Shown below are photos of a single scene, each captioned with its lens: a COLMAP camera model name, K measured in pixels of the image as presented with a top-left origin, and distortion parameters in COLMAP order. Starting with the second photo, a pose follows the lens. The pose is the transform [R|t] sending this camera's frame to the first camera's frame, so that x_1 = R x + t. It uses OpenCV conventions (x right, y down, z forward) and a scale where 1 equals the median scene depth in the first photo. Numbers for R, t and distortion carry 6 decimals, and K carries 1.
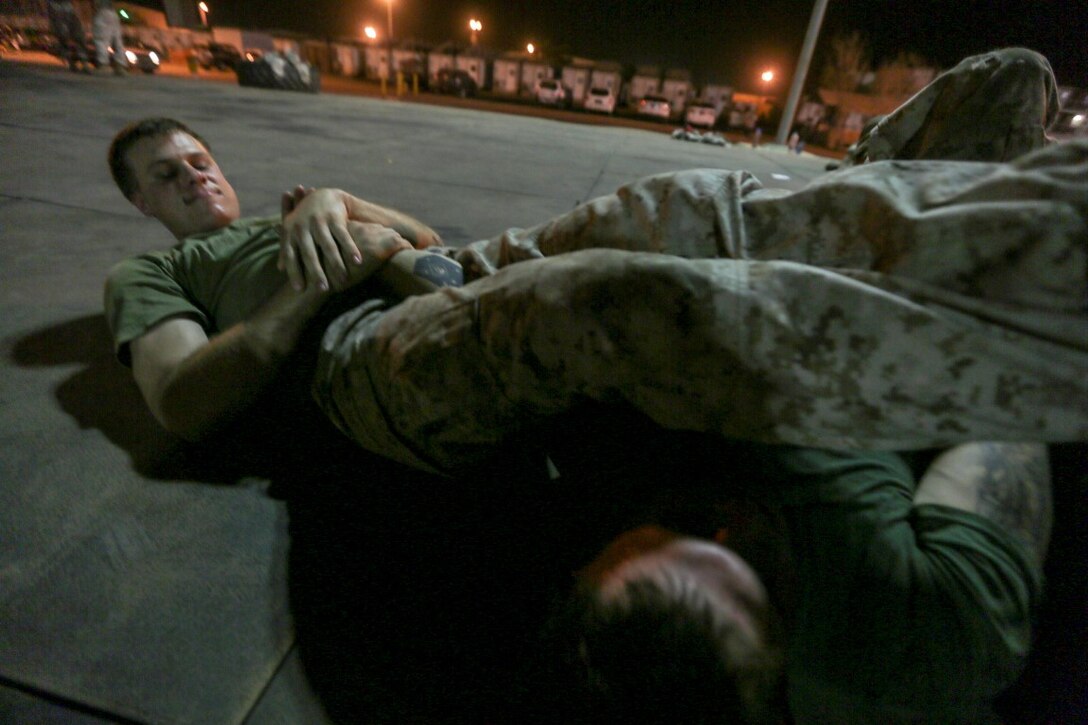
lens RADIAL K [[514.1, 0, 544.0], [0, 514.1, 362.5], [0, 0, 1]] dist [0.000451, 0.000338]
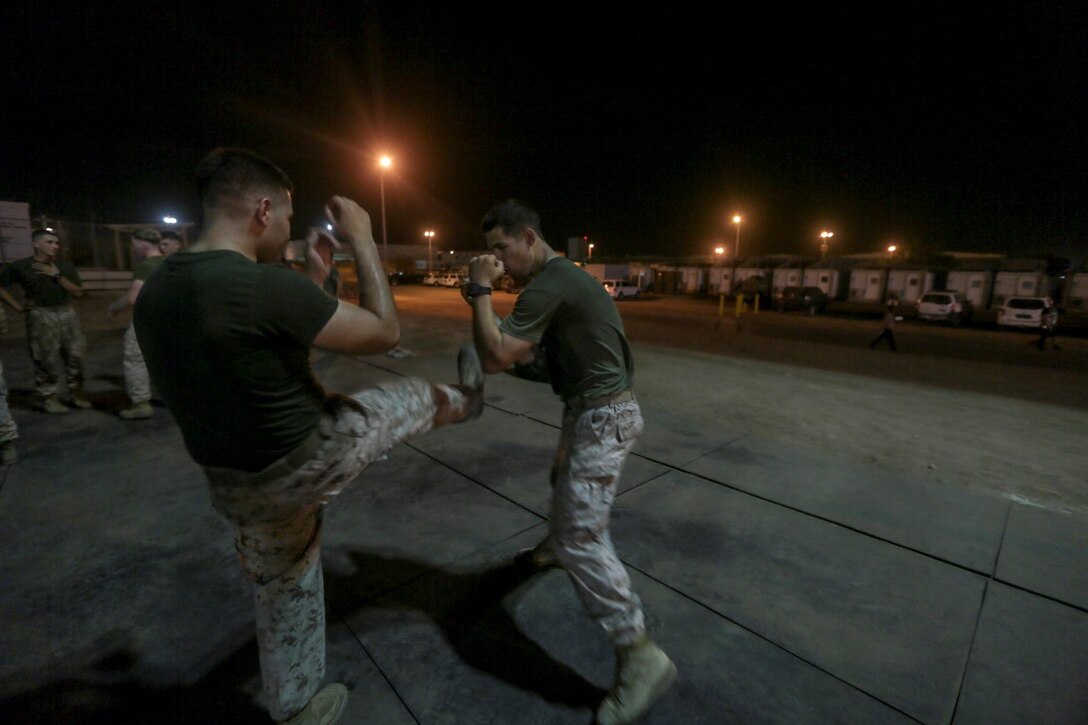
lens RADIAL K [[514.1, 0, 544.0], [0, 514.1, 362.5], [0, 0, 1]] dist [0.000451, 0.000338]
pose [[0.820986, 0.022273, -0.570513, -0.021157], [-0.218903, 0.935158, -0.278499, -0.065926], [0.527317, 0.353531, 0.772627, 0.075312]]
